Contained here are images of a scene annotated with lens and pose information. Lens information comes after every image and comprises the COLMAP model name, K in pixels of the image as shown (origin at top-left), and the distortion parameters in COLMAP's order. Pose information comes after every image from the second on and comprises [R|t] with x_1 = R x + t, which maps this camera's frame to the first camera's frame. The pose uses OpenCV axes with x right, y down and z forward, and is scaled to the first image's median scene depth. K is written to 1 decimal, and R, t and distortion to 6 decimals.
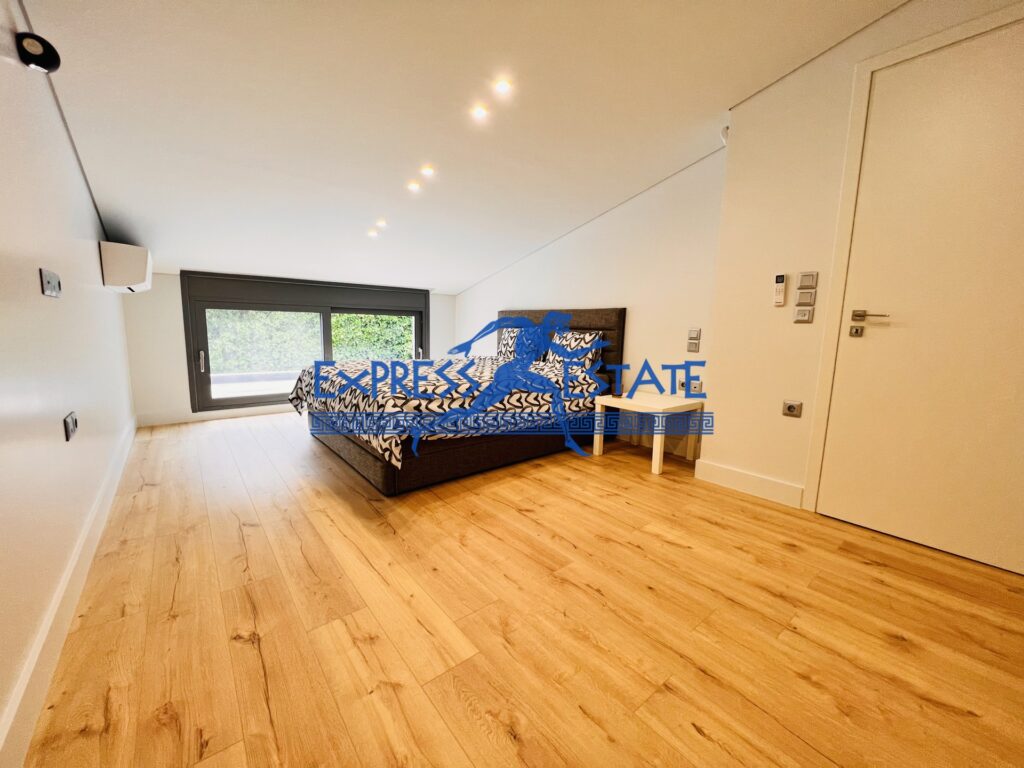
lens RADIAL K [[409.1, 0, 511.4], [0, 409.1, 385.0], [0, 0, 1]] dist [-0.001583, 0.000271]
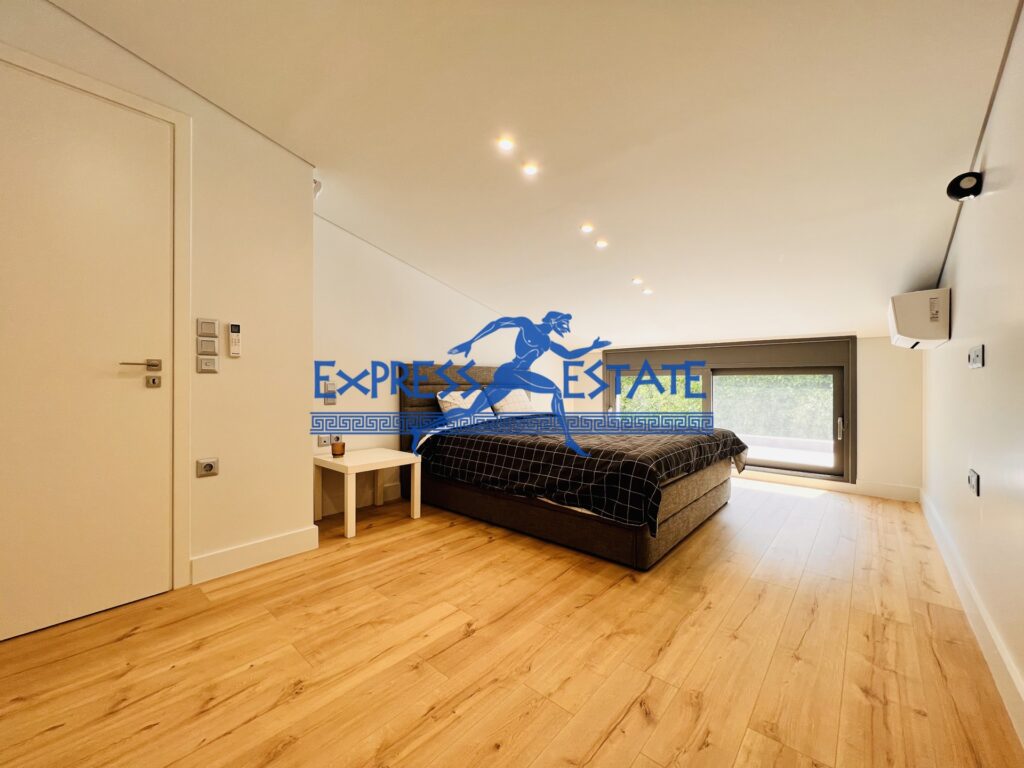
lens RADIAL K [[409.1, 0, 512.6], [0, 409.1, 381.3], [0, 0, 1]] dist [-0.001583, 0.000271]
pose [[0.171070, -0.012213, -0.985183, 0.697796], [-0.136144, 0.990038, -0.035914, -0.089962], [0.975807, 0.140270, 0.167703, 0.558243]]
